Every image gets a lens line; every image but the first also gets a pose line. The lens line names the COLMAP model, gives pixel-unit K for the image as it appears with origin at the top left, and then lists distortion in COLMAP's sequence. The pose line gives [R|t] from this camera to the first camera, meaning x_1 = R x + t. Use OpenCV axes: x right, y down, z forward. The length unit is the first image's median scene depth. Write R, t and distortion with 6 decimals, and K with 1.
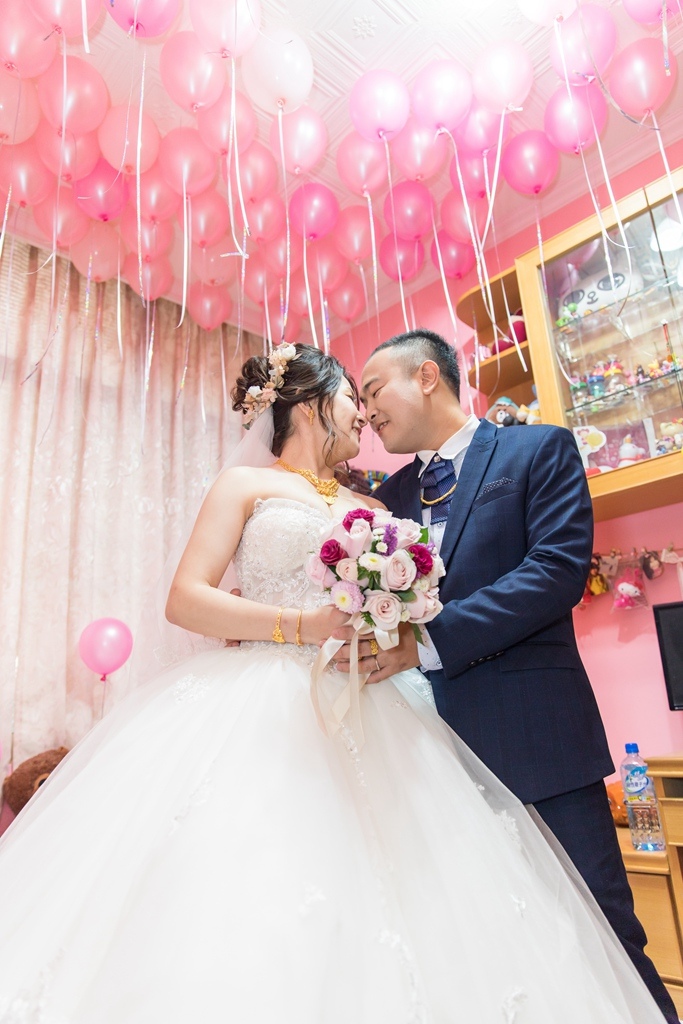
lens RADIAL K [[666.8, 0, 341.5], [0, 666.8, 512.0], [0, 0, 1]] dist [-0.003537, -0.004743]
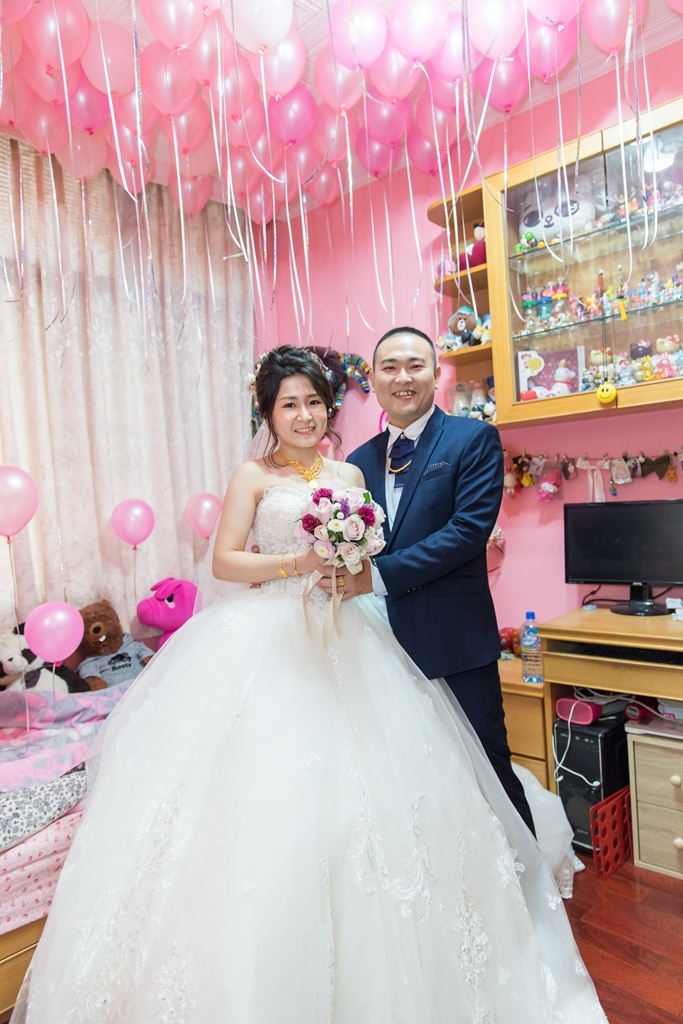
lens RADIAL K [[666.8, 0, 341.5], [0, 666.8, 512.0], [0, 0, 1]] dist [-0.003537, -0.004743]
pose [[0.999293, -0.005889, 0.037138, -0.009039], [-0.006141, 0.948840, 0.315697, -0.216058], [-0.037097, -0.315702, 0.948133, -0.181916]]
